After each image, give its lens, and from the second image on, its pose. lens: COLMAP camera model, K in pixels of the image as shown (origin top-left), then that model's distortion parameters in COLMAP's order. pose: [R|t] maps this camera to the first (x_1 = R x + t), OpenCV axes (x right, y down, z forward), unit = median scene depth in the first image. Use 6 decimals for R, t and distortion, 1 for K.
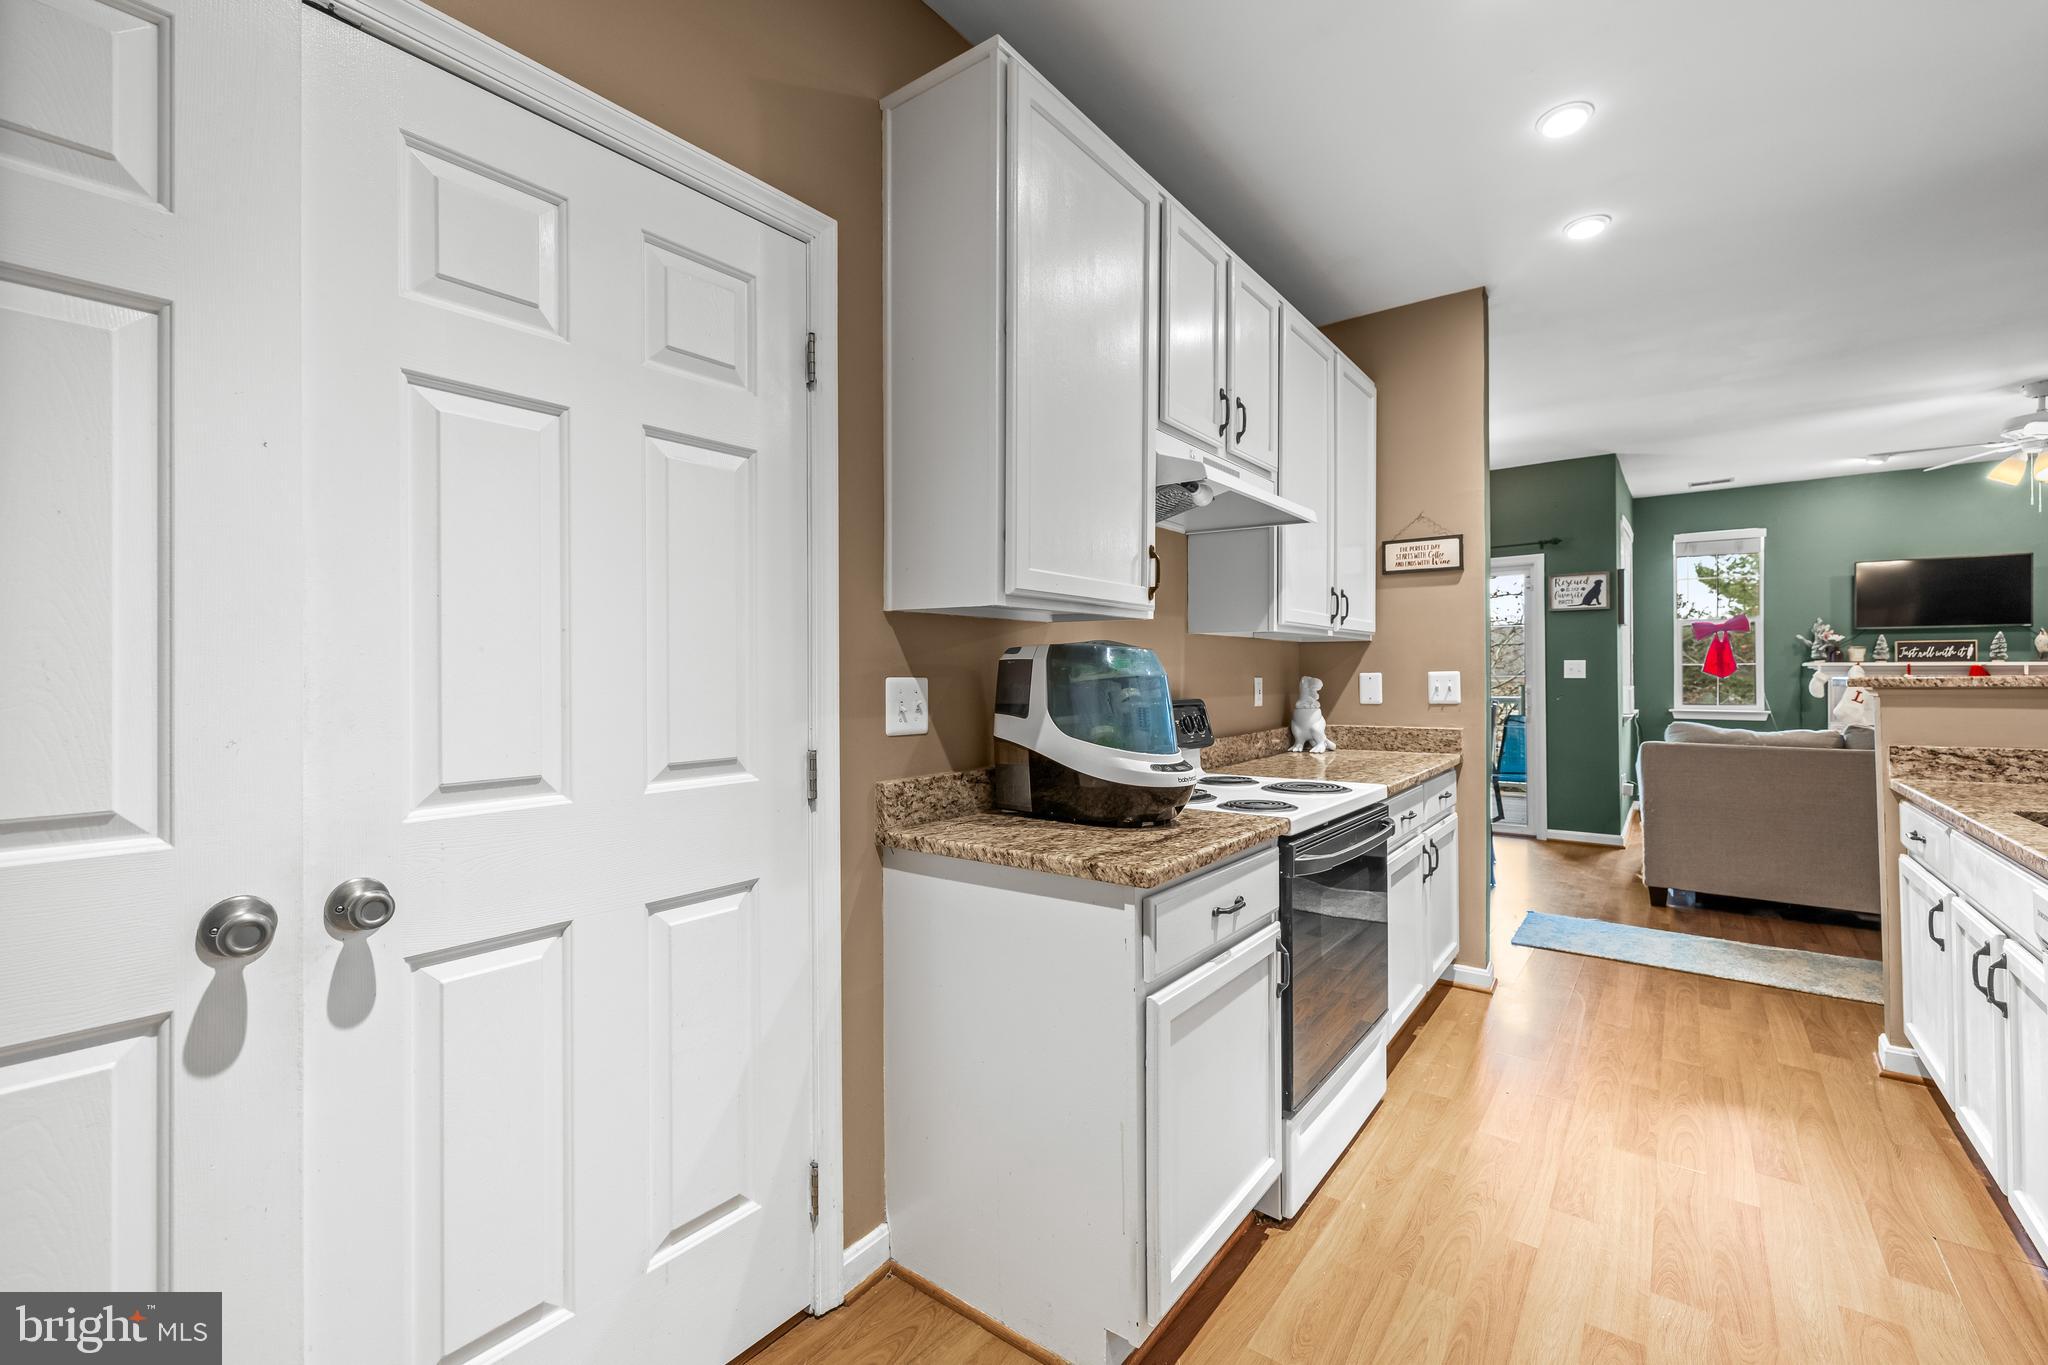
lens RADIAL K [[856.1, 0, 1026.6], [0, 856.1, 675.1], [0, 0, 1]] dist [0.000352, 0.000258]
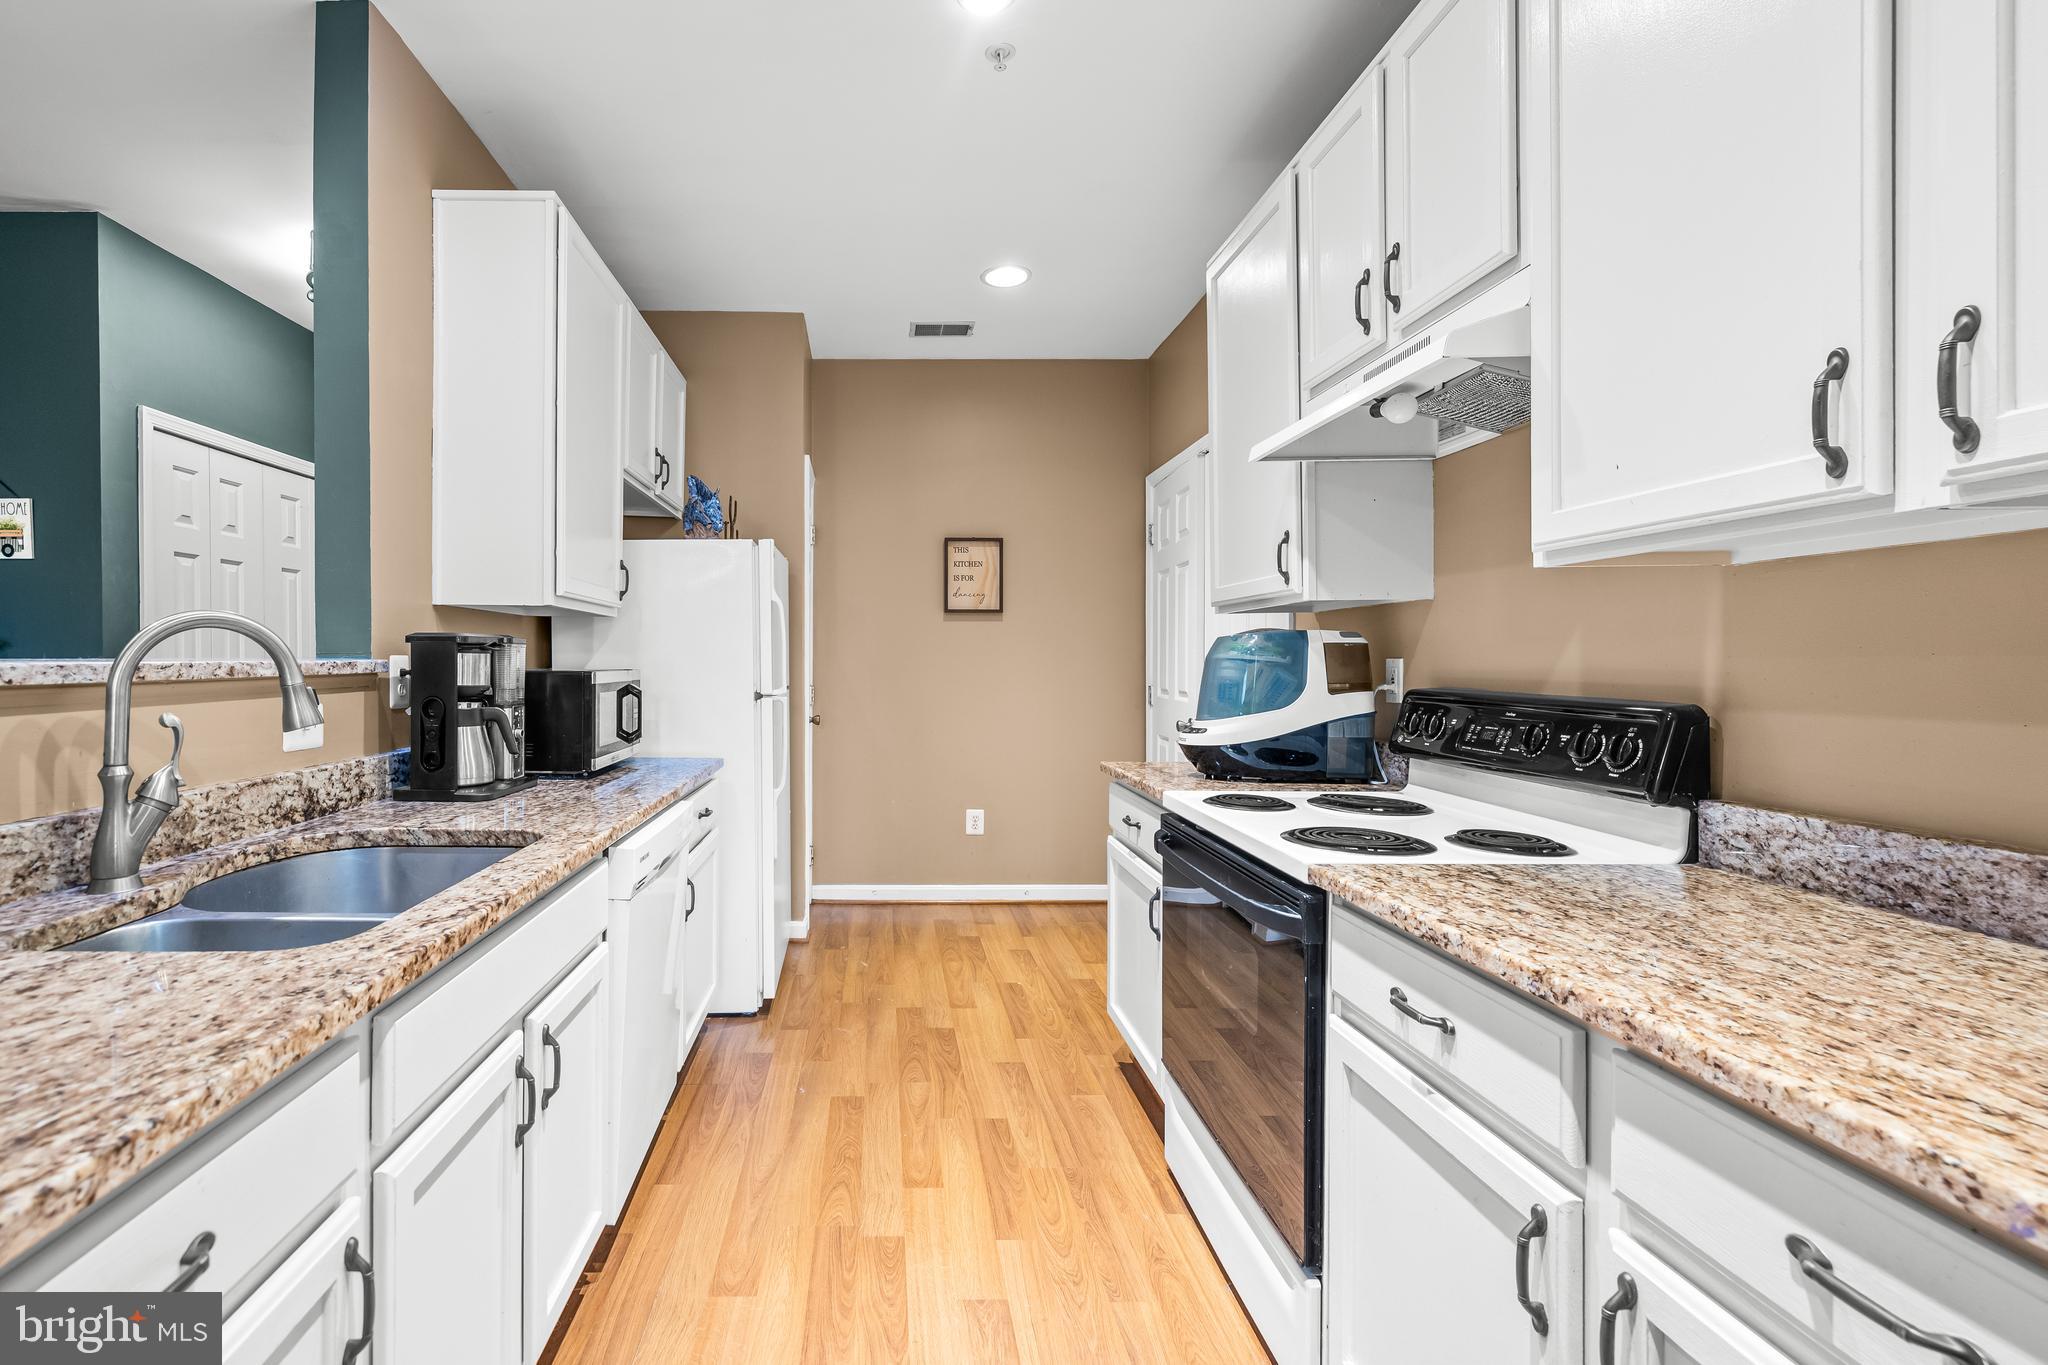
lens RADIAL K [[927.6, 0, 888.4], [0, 927.6, 664.0], [0, 0, 1]] dist [0.000770, 0.000517]
pose [[-0.786710, 0.008008, -0.617271, 0.408961], [0.004999, 0.999966, 0.006602, -0.000585], [0.617303, 0.002108, -0.786723, 0.534063]]
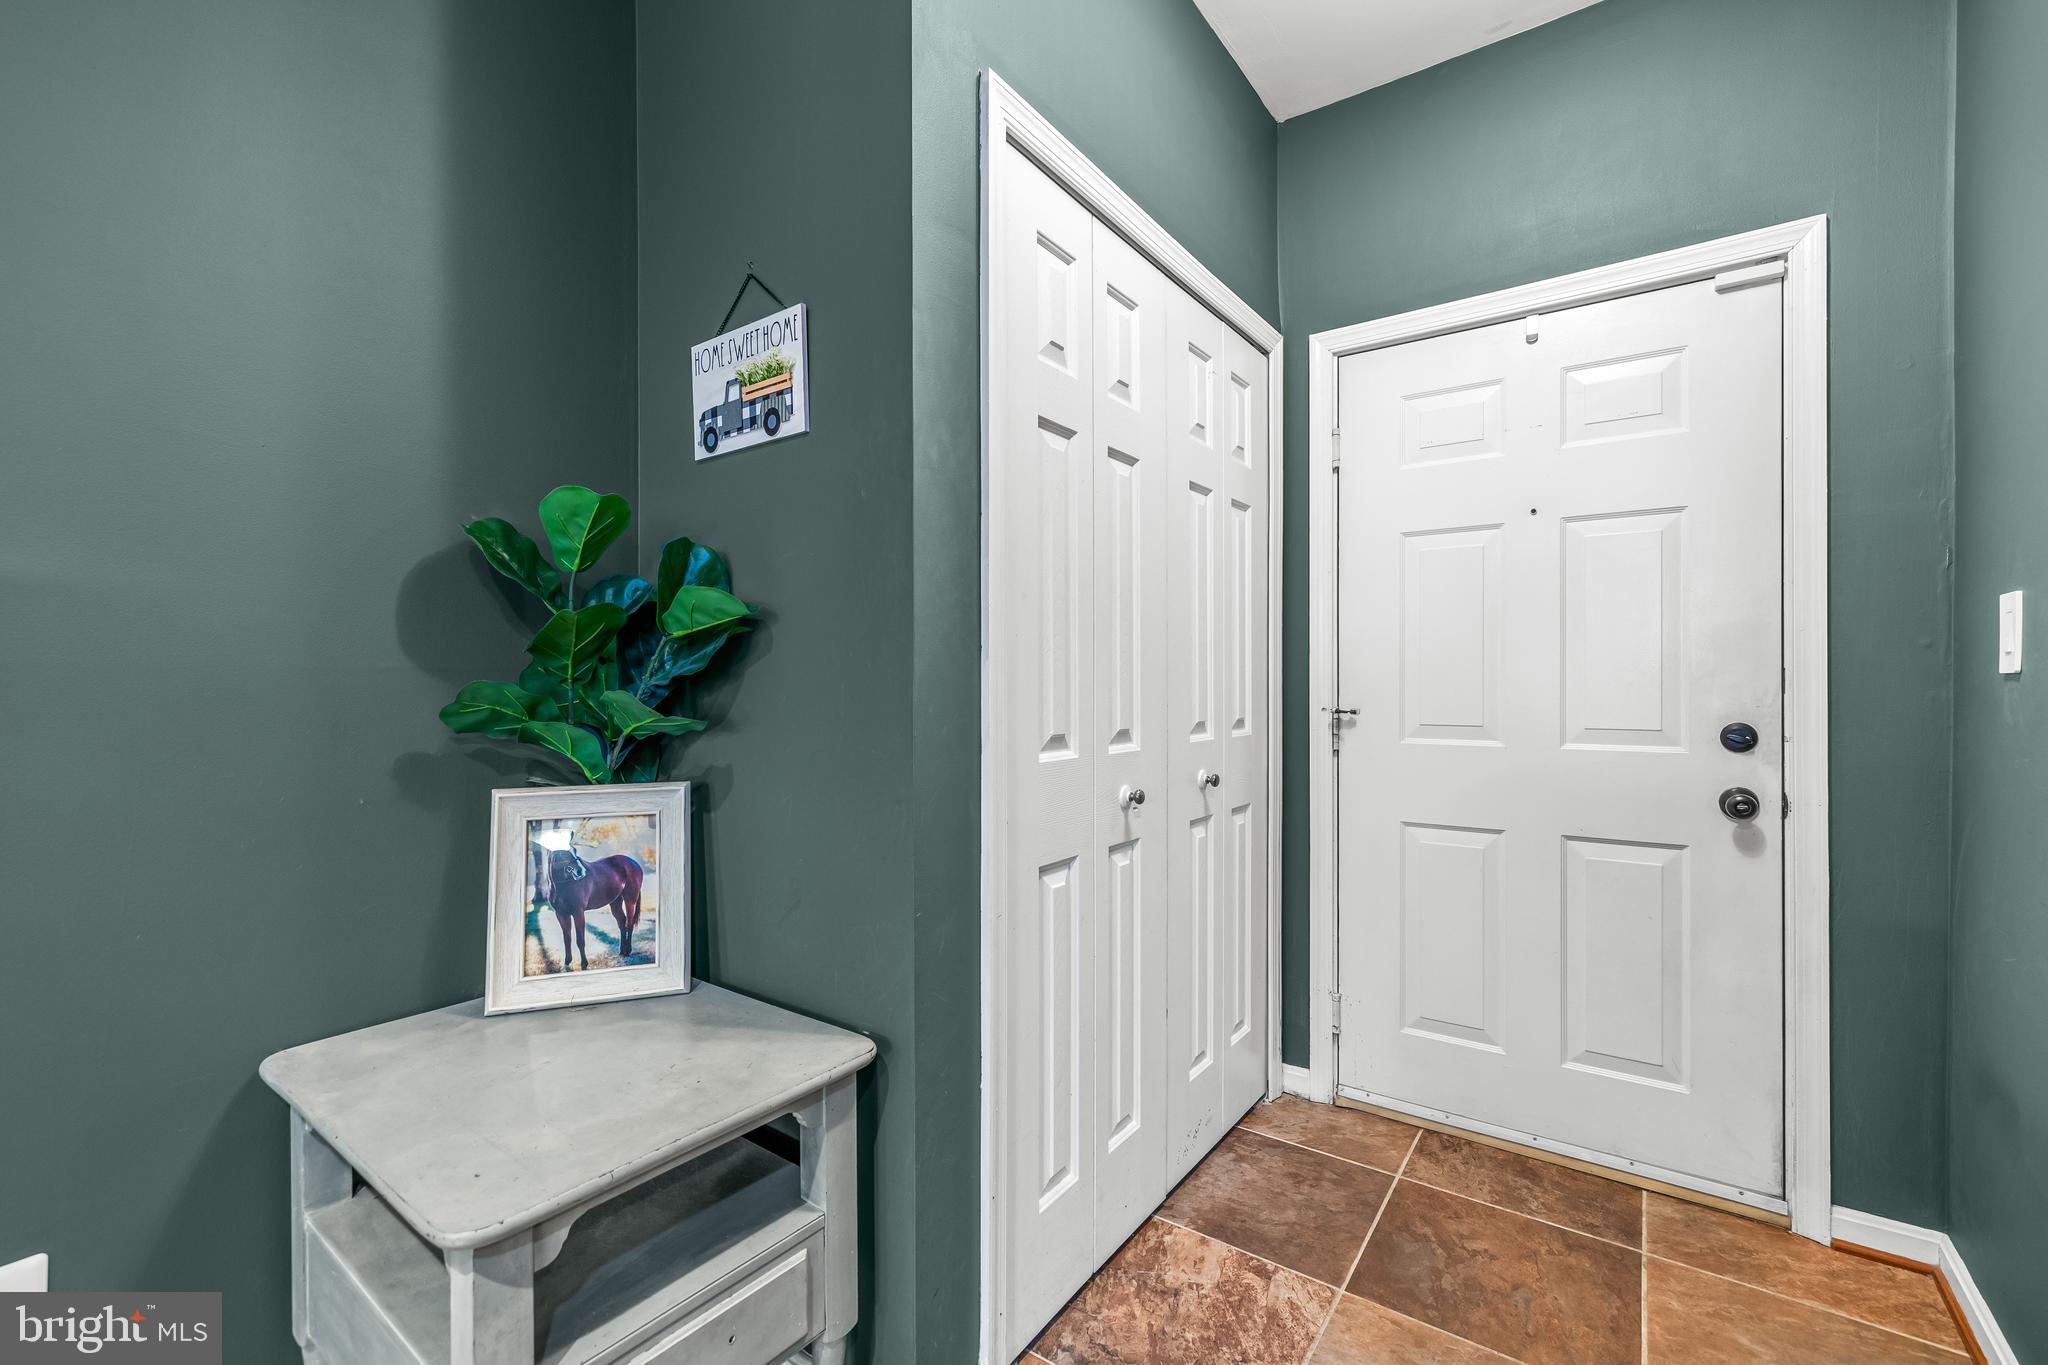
lens RADIAL K [[867.2, 0, 1022.6], [0, 867.2, 683.5], [0, 0, 1]] dist [0.000570, -0.000168]
pose [[-0.999496, 0.006245, -0.031128, 0.415062], [0.006141, 0.999975, 0.003435, 0.007375], [0.031149, 0.003242, -0.999509, 0.059445]]
